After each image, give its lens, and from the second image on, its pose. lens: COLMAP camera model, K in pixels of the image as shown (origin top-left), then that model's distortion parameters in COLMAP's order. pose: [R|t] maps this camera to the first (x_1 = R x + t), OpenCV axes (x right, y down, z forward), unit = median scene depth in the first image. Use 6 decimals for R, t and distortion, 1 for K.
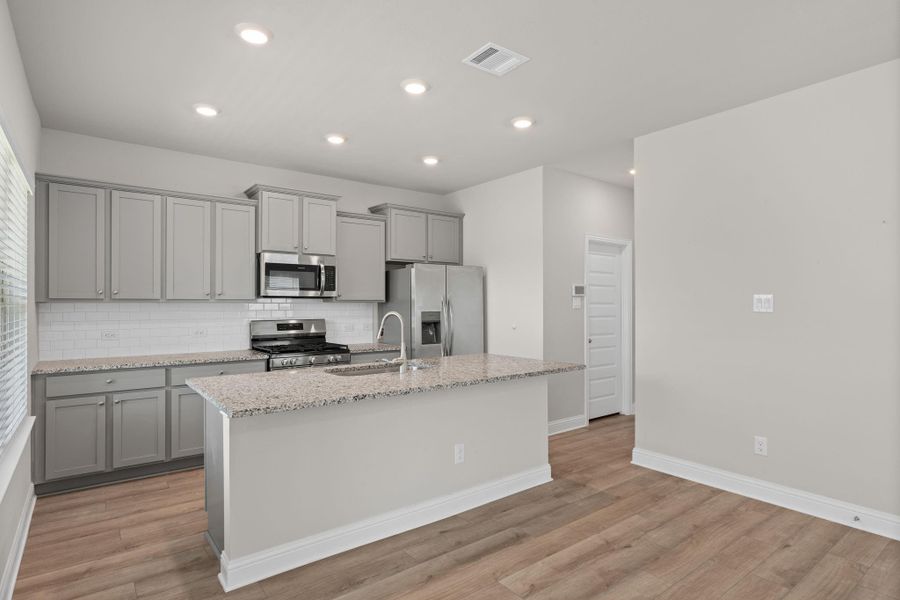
lens RADIAL K [[477.5, 0, 451.0], [0, 477.5, 297.9], [0, 0, 1]] dist [0.003486, 0.000464]
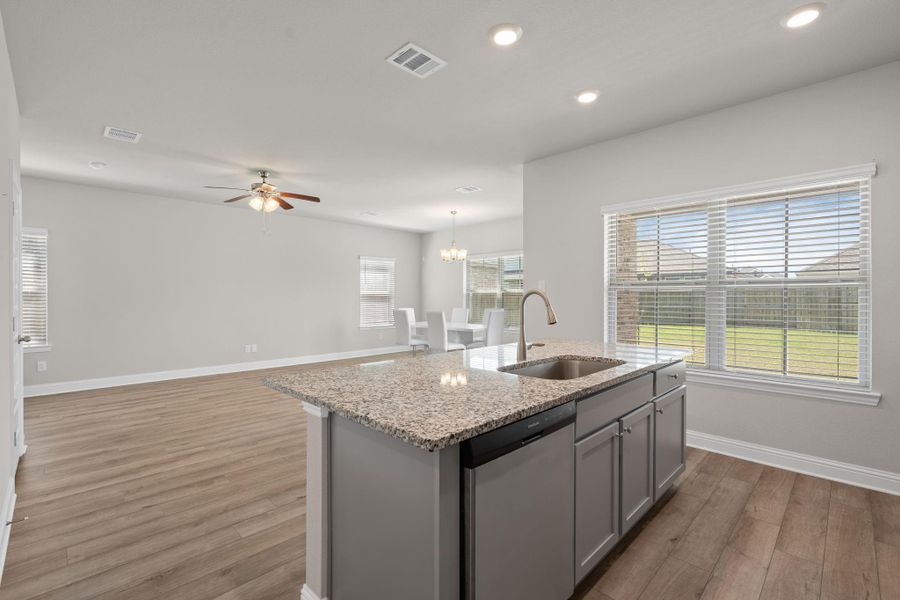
lens RADIAL K [[403.8, 0, 450.8], [0, 403.8, 299.8], [0, 0, 1]] dist [0.000686, -0.000331]
pose [[-0.991586, 0.004189, -0.129385, 0.075054], [0.004396, 0.999989, -0.001313, 0.029523], [0.129378, -0.001871, -0.991594, 1.068872]]
